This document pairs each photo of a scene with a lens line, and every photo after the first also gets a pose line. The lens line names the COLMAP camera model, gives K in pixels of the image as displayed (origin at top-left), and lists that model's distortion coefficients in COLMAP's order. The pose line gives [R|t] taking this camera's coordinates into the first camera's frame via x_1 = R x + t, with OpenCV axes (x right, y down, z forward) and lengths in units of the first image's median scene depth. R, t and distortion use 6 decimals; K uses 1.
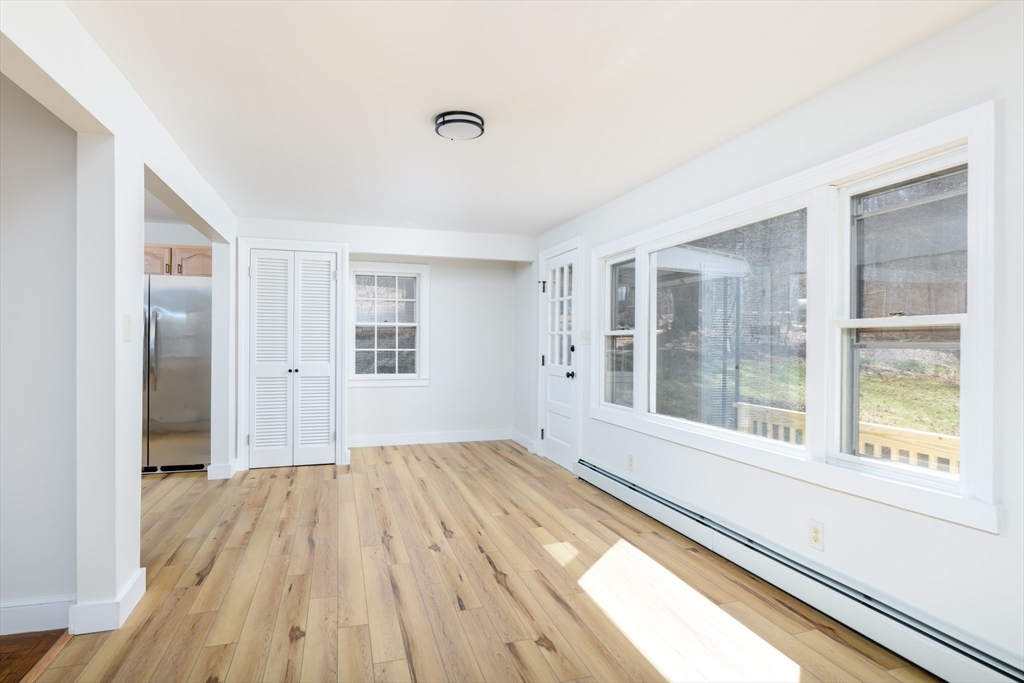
lens RADIAL K [[557.2, 0, 511.8], [0, 557.2, 341.7], [0, 0, 1]] dist [-0.002327, 0.000024]
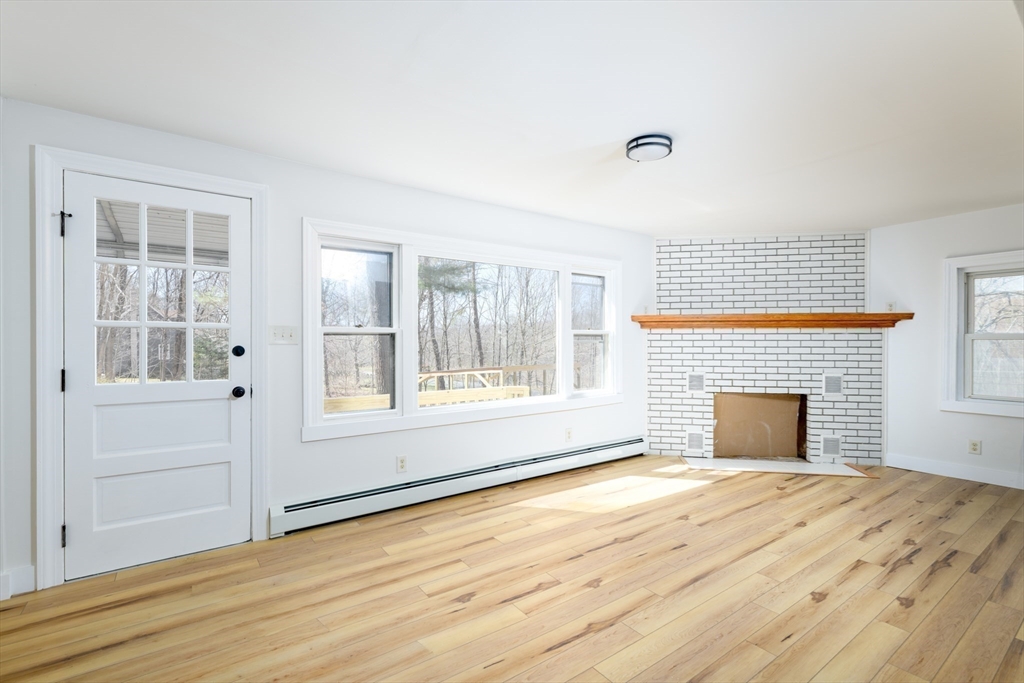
lens RADIAL K [[470.2, 0, 511.8], [0, 470.2, 341.0], [0, 0, 1]] dist [-0.002404, 0.000506]
pose [[-0.323220, -0.010081, 0.946270, -0.891469], [-0.003171, 0.999949, 0.009570, -0.007761], [-0.946319, 0.000092, -0.323236, 1.557840]]
